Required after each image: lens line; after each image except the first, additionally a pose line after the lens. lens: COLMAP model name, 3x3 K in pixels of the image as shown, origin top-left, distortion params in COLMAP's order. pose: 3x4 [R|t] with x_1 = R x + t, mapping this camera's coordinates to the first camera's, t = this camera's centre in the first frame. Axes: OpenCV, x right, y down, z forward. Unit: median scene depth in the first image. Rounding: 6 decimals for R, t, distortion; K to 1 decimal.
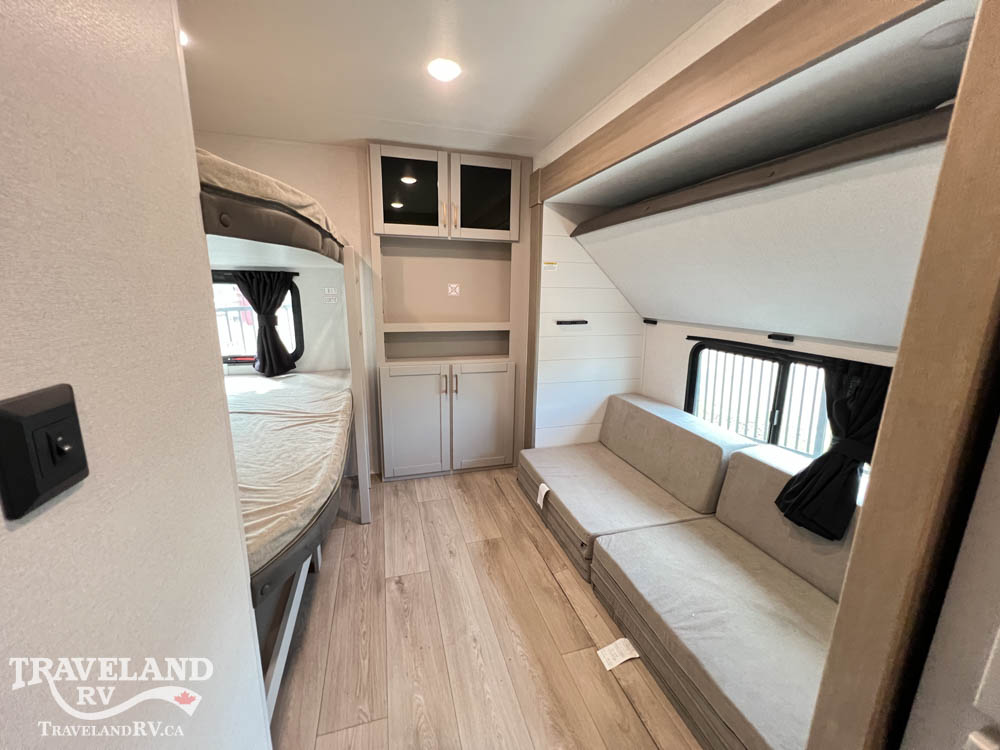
lens RADIAL K [[398.9, 0, 498.4], [0, 398.9, 374.4], [0, 0, 1]] dist [-0.001213, 0.000953]
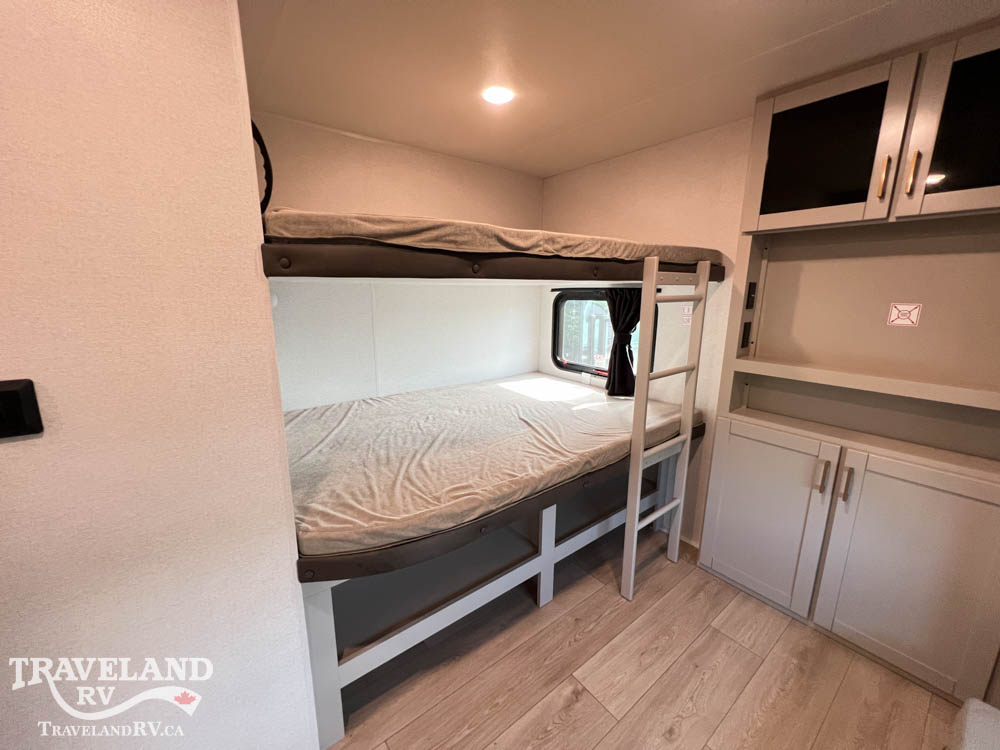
lens RADIAL K [[398.9, 0, 496.2], [0, 398.9, 374.1], [0, 0, 1]] dist [-0.001213, 0.000953]
pose [[0.367035, 0.179904, -0.912644, 0.211406], [-0.198601, 0.973653, 0.112060, -0.099026], [0.908759, 0.140122, 0.393094, 0.353026]]
